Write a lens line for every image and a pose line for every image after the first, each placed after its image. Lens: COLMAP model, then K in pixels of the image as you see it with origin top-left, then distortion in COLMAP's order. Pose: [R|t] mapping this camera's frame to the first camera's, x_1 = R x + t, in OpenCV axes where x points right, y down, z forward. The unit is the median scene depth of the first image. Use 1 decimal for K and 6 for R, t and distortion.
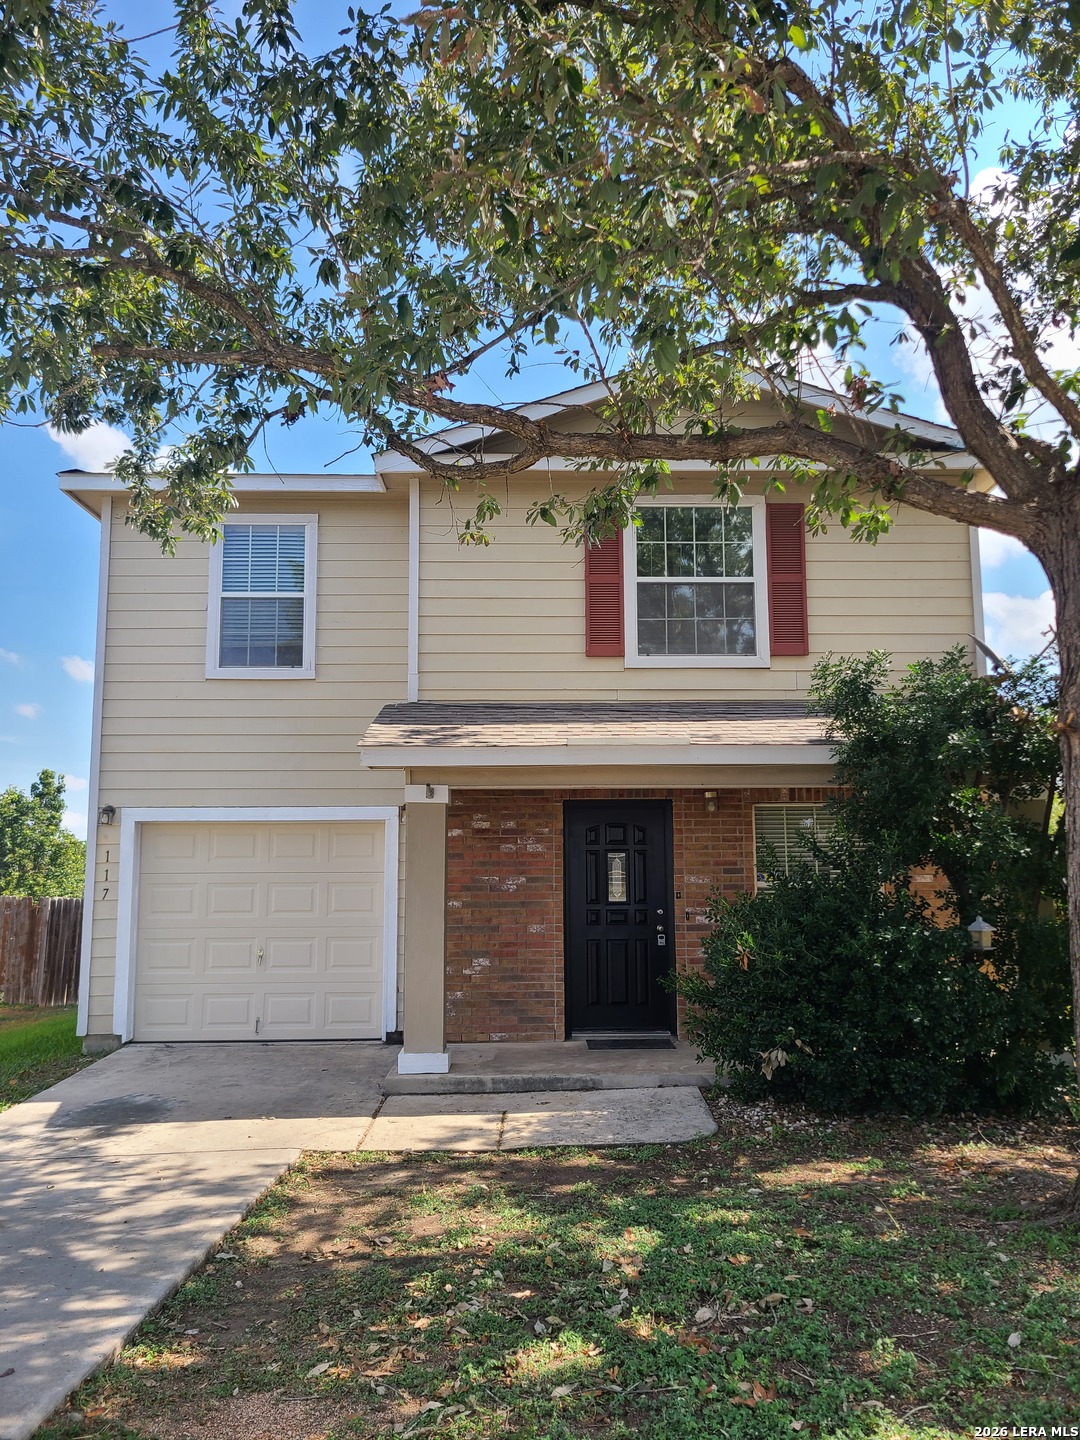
lens RADIAL K [[1072.5, 0, 530.3], [0, 1072.5, 721.4], [0, 0, 1]] dist [0.055041, -0.037062]
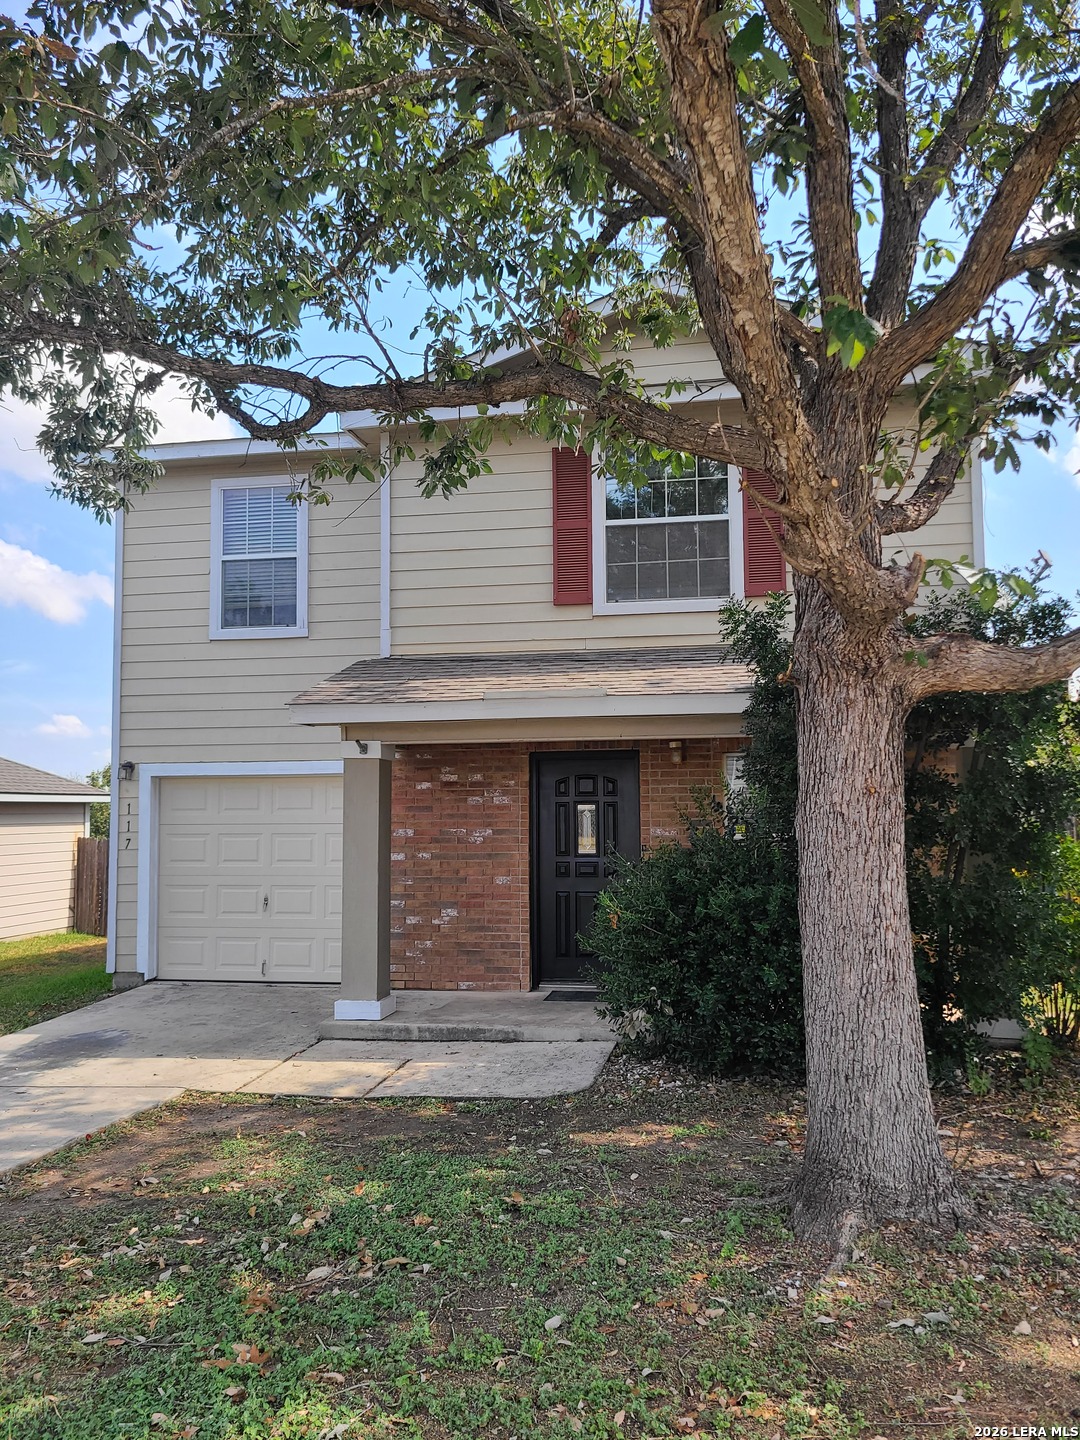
lens RADIAL K [[1072.5, 0, 535.4], [0, 1072.5, 726.3], [0, 0, 1]] dist [0.055041, -0.037062]
pose [[0.982215, -0.017162, -0.186976, 0.225449], [0.027919, 0.998093, 0.055051, -0.004957], [0.185675, -0.059292, 0.980821, 0.031284]]
